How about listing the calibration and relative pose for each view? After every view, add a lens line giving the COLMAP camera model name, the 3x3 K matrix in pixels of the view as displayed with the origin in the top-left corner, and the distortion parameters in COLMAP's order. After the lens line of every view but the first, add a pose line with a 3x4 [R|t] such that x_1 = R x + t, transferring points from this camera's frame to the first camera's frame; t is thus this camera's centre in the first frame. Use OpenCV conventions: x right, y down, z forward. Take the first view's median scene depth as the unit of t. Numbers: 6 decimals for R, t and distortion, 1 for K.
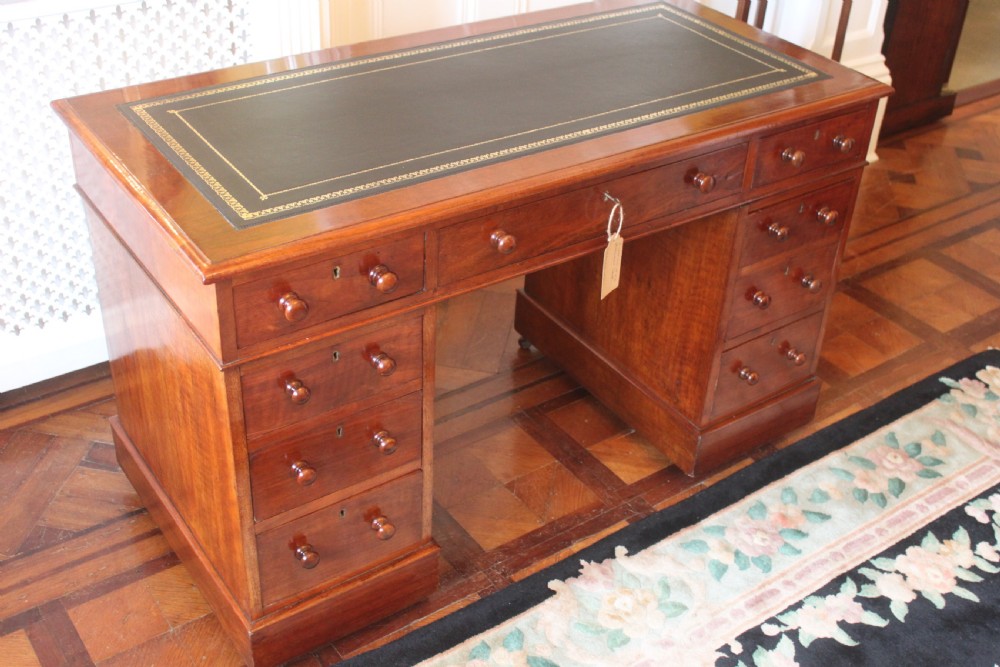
lens RADIAL K [[1160.9, 0, 499.3], [0, 1160.9, 318.6], [0, 0, 1]] dist [-0.053266, -0.029182]
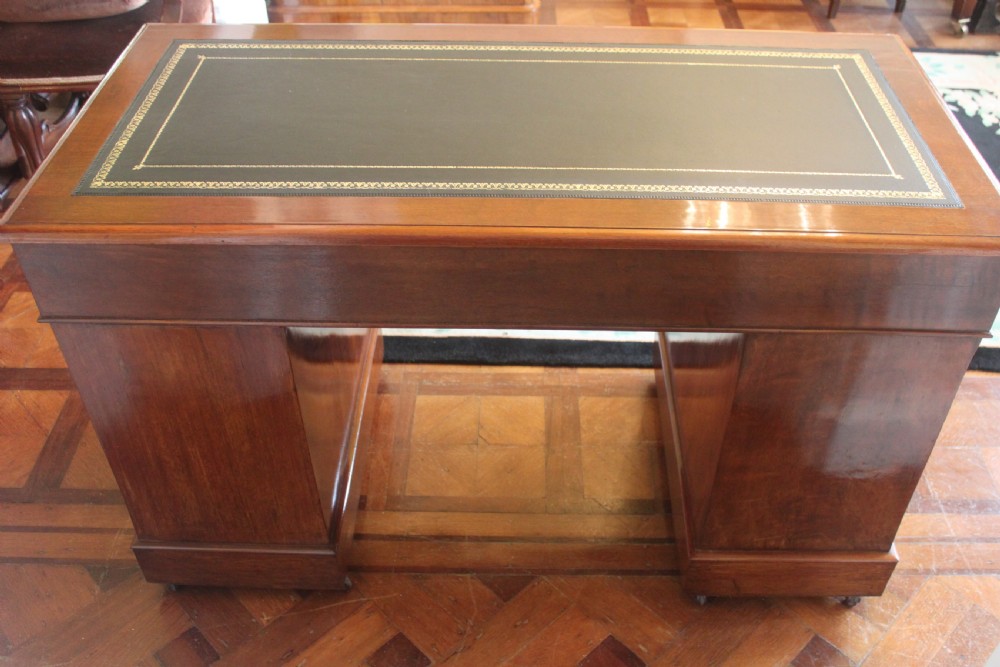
lens RADIAL K [[984.0, 0, 531.0], [0, 984.0, 296.2], [0, 0, 1]] dist [-0.083423, -0.007700]
pose [[-0.817475, -0.407554, 0.406981, -0.328501], [0.270496, 0.352173, 0.895995, -0.728766], [-0.508494, 0.842540, -0.177651, 1.127882]]
